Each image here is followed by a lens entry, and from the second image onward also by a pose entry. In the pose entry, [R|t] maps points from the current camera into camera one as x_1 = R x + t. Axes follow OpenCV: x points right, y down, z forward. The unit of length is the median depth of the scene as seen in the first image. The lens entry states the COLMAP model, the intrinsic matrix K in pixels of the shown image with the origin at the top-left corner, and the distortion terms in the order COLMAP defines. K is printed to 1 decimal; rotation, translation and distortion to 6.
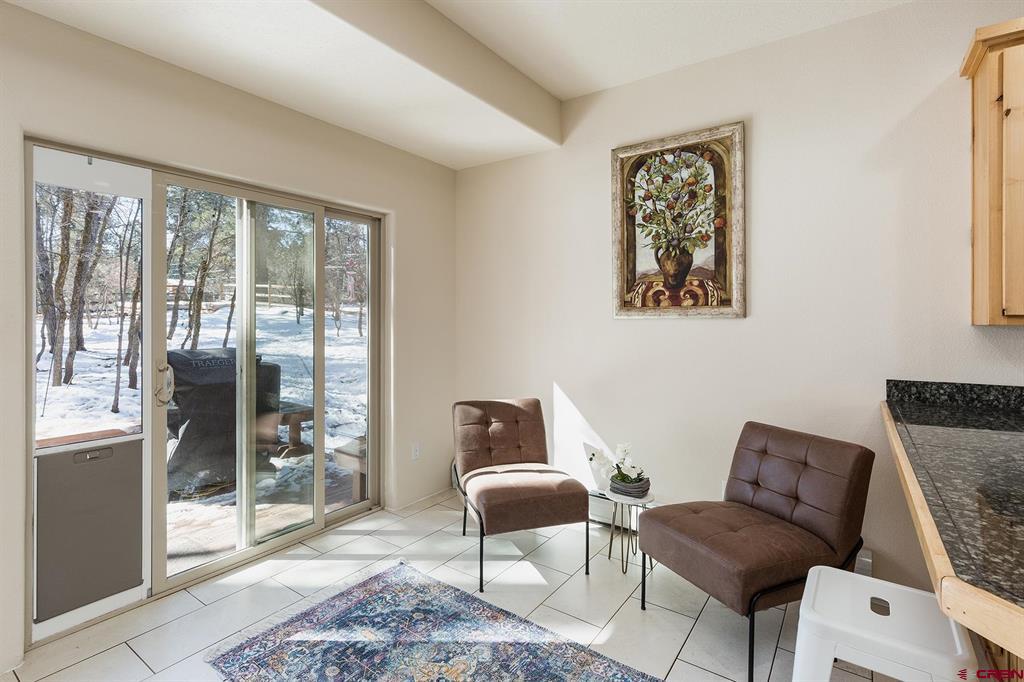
lens RADIAL K [[496.7, 0, 489.9], [0, 496.7, 317.0], [0, 0, 1]] dist [-0.000172, 0.000034]
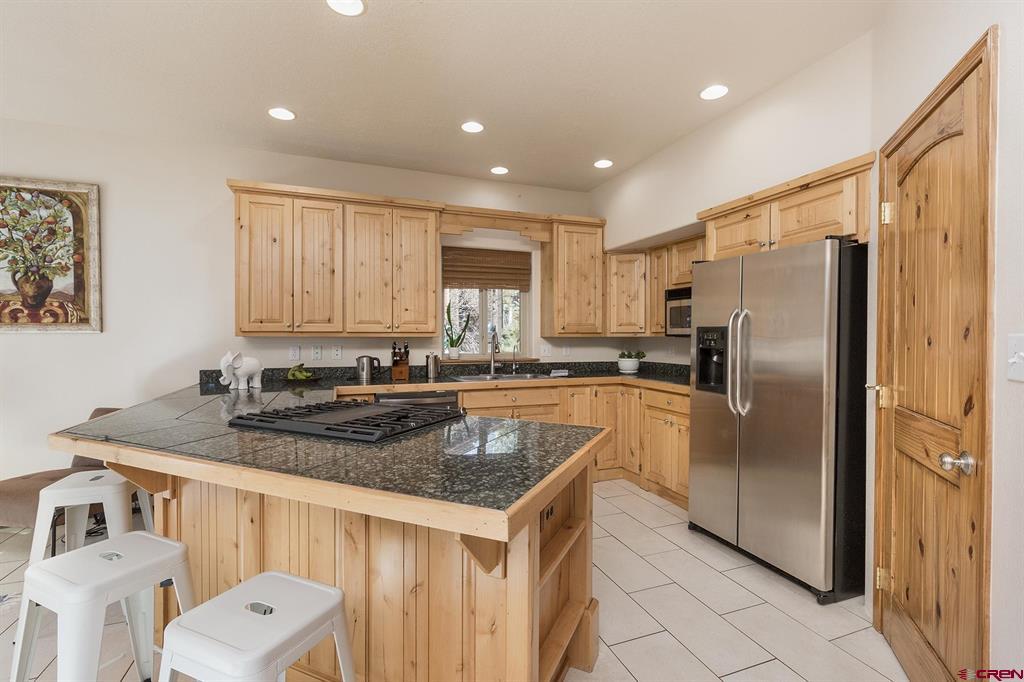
lens RADIAL K [[454.6, 0, 512.0], [0, 454.6, 341.0], [0, 0, 1]] dist [0.000479, -0.000283]
pose [[0.533404, -0.010837, 0.845791, 0.061867], [0.000740, 0.999924, 0.012345, 0.009440], [-0.845860, -0.005959, 0.533372, -0.547687]]
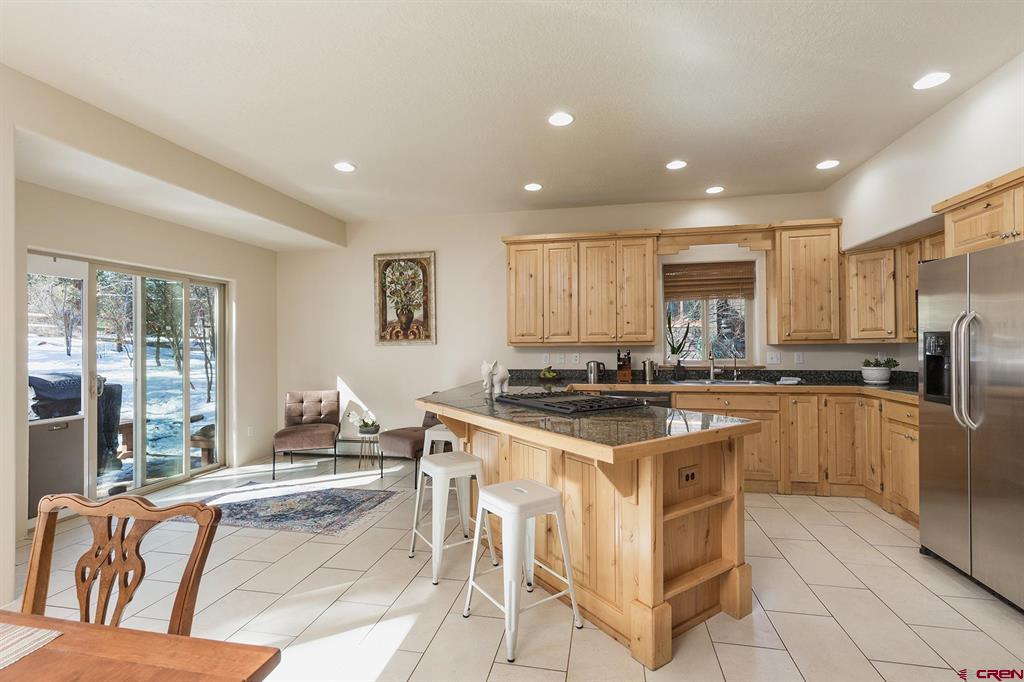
lens RADIAL K [[468.0, 0, 519.0], [0, 468.0, 343.9], [0, 0, 1]] dist [0.002059, 0.000339]
pose [[0.900479, -0.008992, 0.434807, -0.031704], [0.011246, 0.999933, -0.002612, 0.008300], [-0.434755, 0.007242, 0.900520, -0.876627]]
